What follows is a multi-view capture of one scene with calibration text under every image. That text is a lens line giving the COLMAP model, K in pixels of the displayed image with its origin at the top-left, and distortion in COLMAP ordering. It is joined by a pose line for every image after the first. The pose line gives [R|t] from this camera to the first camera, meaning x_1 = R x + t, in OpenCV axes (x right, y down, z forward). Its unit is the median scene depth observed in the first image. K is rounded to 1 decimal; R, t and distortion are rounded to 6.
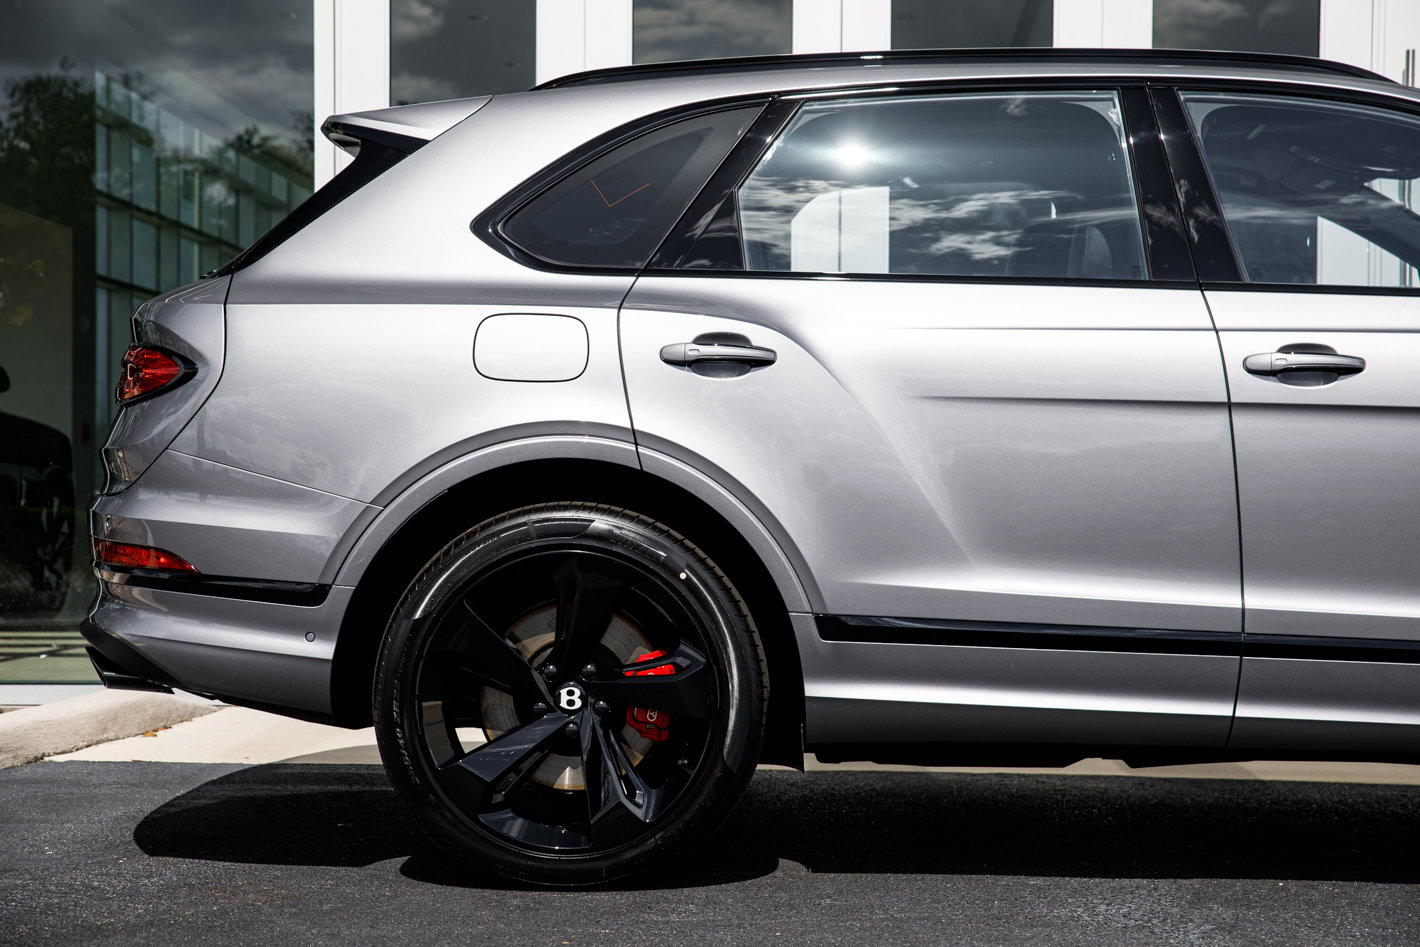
lens RADIAL K [[2672.0, 0, 761.1], [0, 2672.0, 471.7], [0, 0, 1]] dist [0.208077, -0.200370]
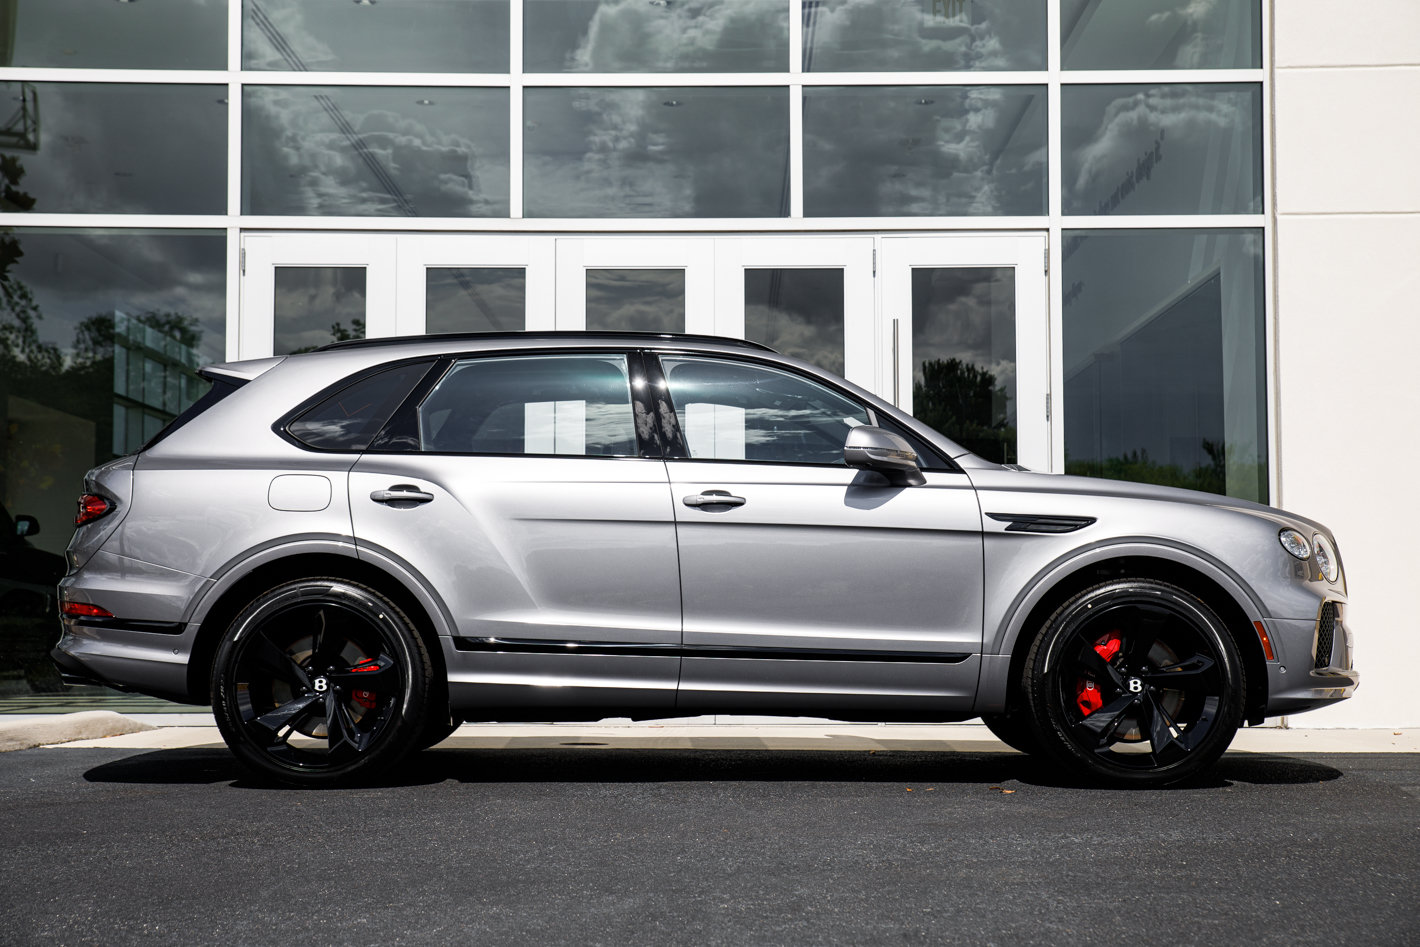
lens RADIAL K [[2048.4, 0, 716.6], [0, 2048.4, 470.9], [0, 0, 1]] dist [0.117034, 0.000659]
pose [[0.999317, -0.001712, 0.036925, 0.147687], [0.004096, 0.997904, -0.064577, 0.031069], [-0.036737, 0.064684, 0.997229, -0.421664]]
